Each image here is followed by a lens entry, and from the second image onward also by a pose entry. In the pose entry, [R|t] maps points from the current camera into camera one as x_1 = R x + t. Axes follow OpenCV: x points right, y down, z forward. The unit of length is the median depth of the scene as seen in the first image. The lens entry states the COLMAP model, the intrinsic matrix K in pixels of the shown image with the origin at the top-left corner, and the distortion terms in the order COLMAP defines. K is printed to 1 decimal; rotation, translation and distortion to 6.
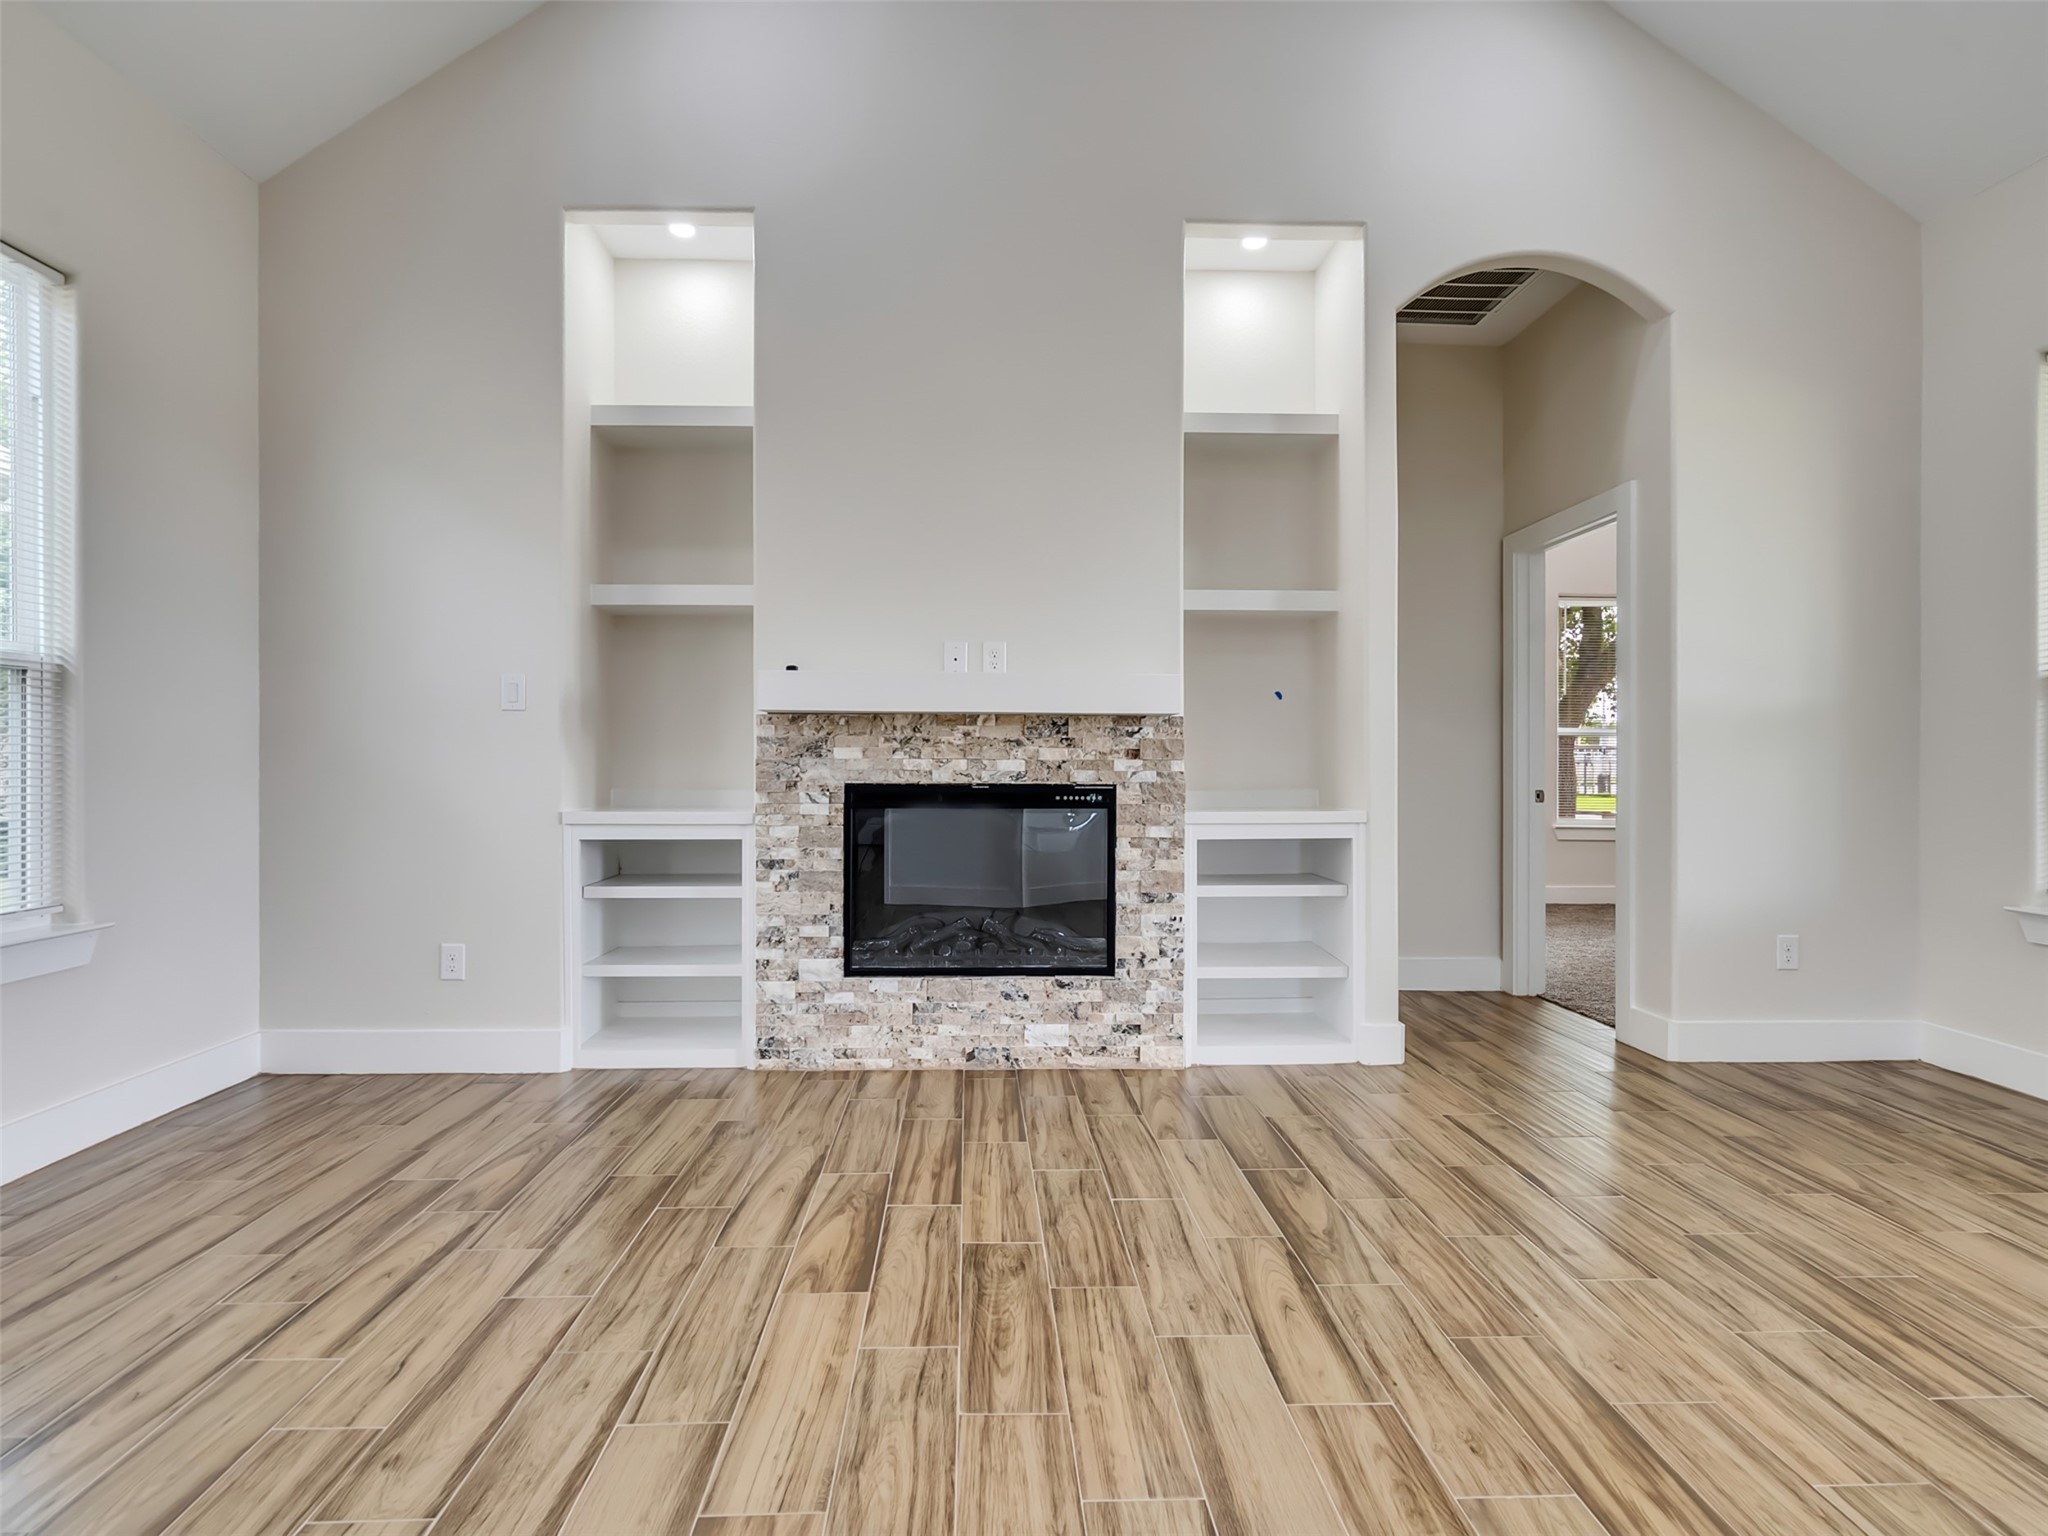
lens RADIAL K [[1027.1, 0, 1010.1], [0, 1027.1, 769.0], [0, 0, 1]] dist [-0.010843, -0.000106]
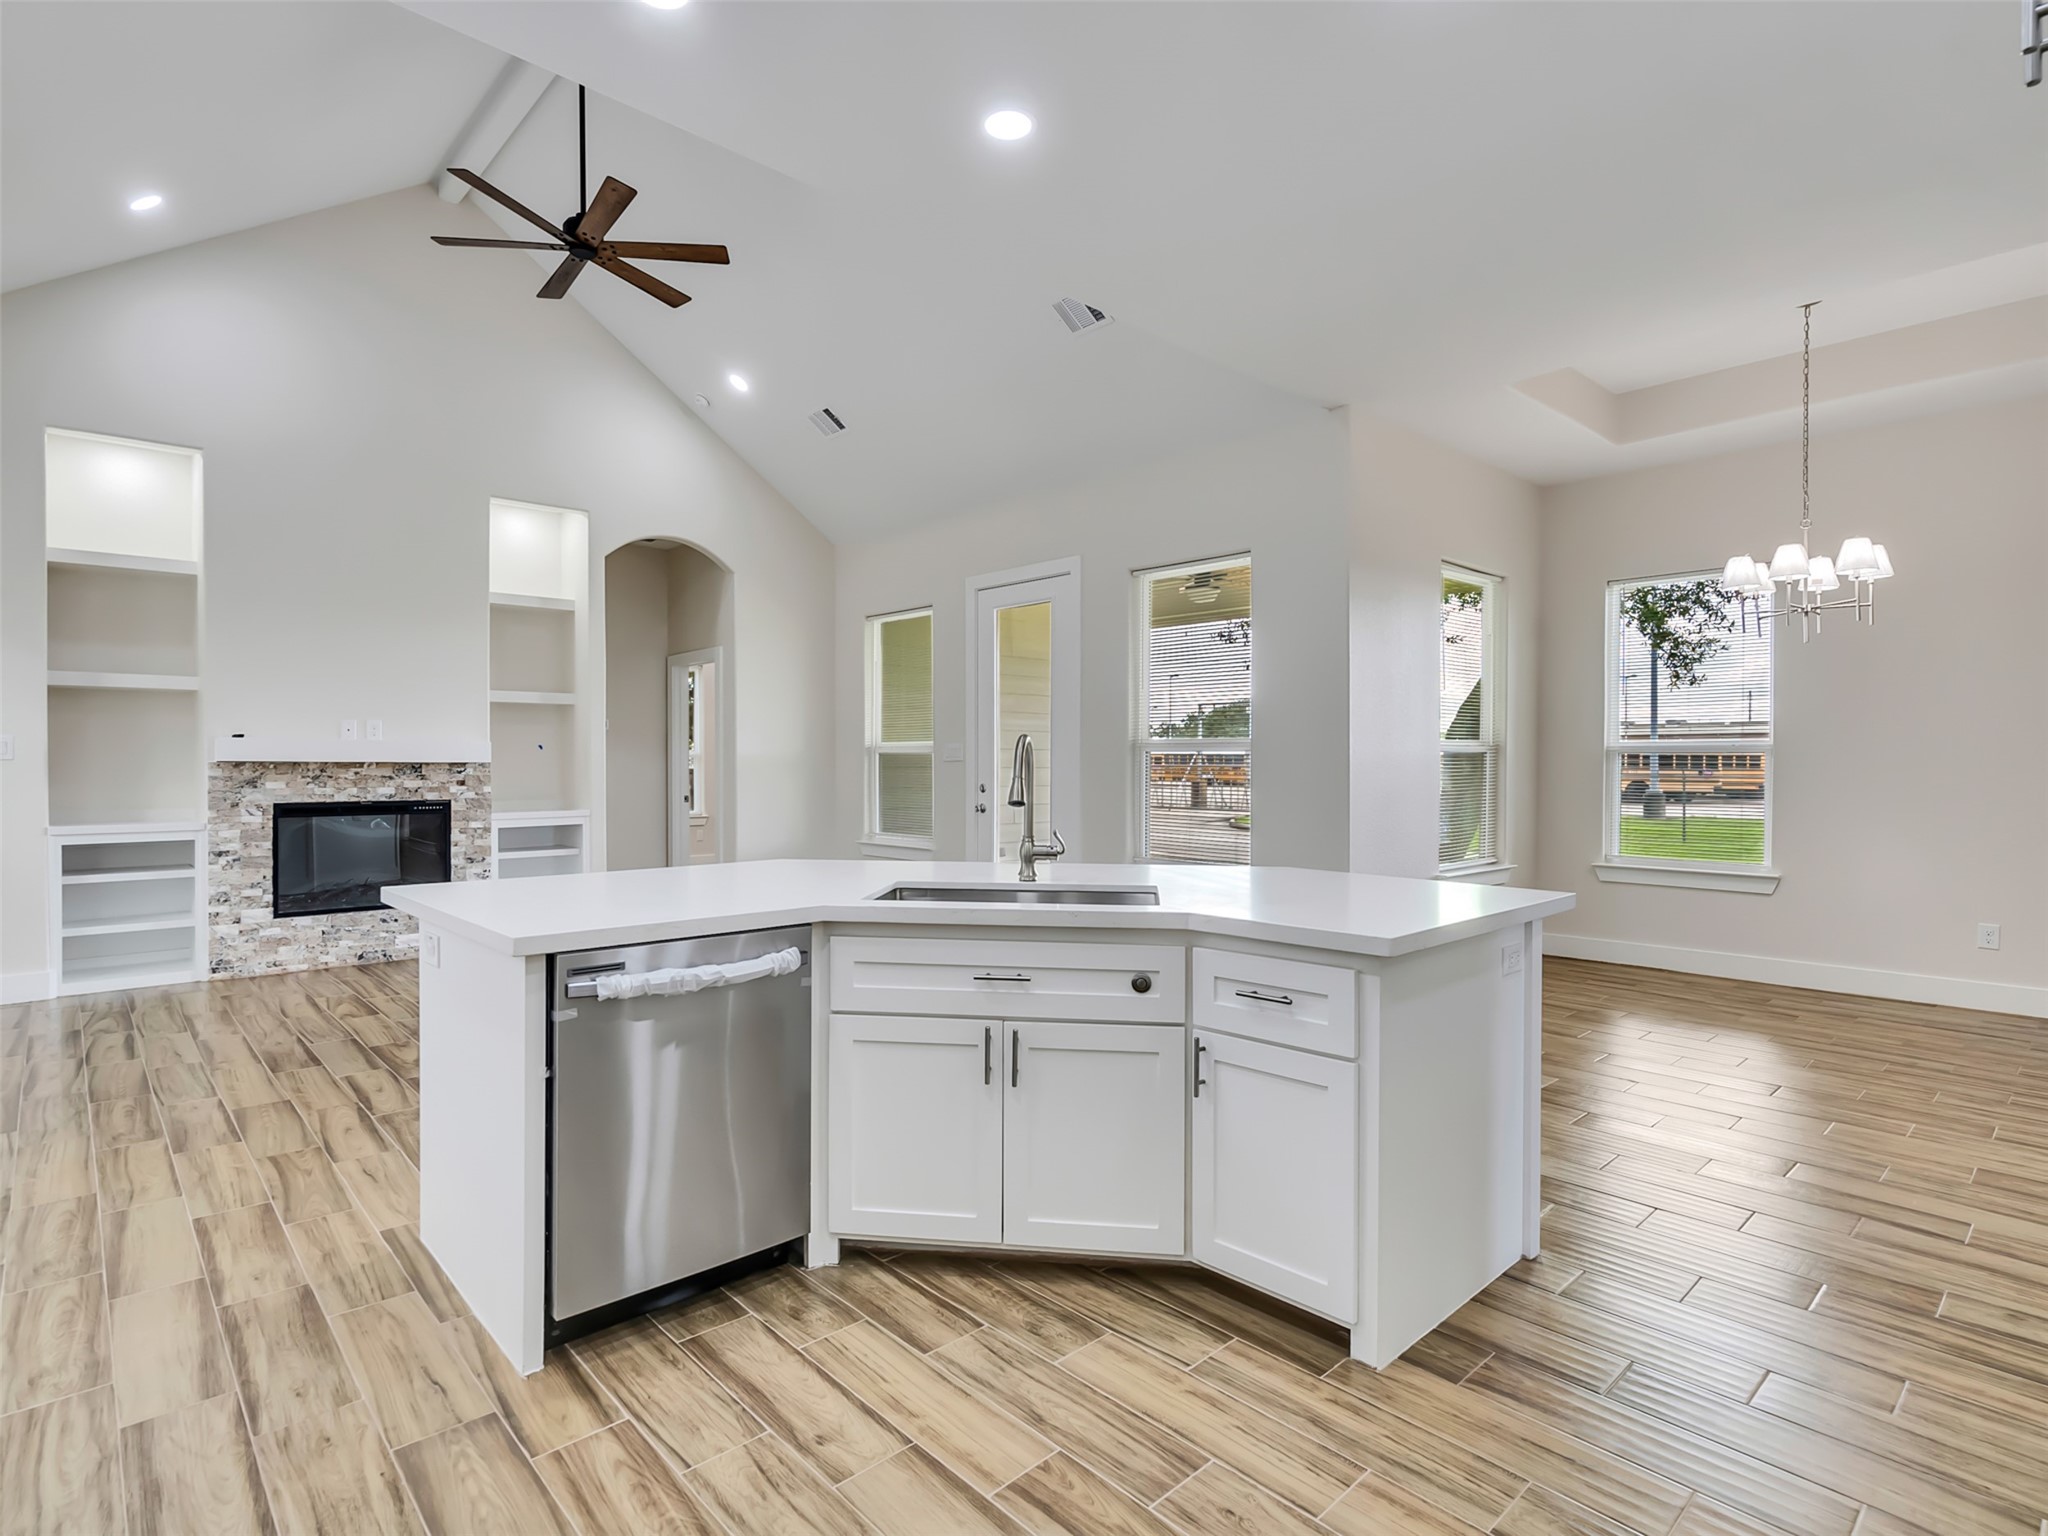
lens RADIAL K [[1027.1, 0, 1010.1], [0, 1027.1, 769.0], [0, 0, 1]] dist [-0.010843, -0.000106]
pose [[0.754098, -0.005813, 0.656737, -0.347462], [0.000379, 0.999965, 0.008416, -0.055345], [-0.656762, -0.006098, 0.754073, -1.045374]]
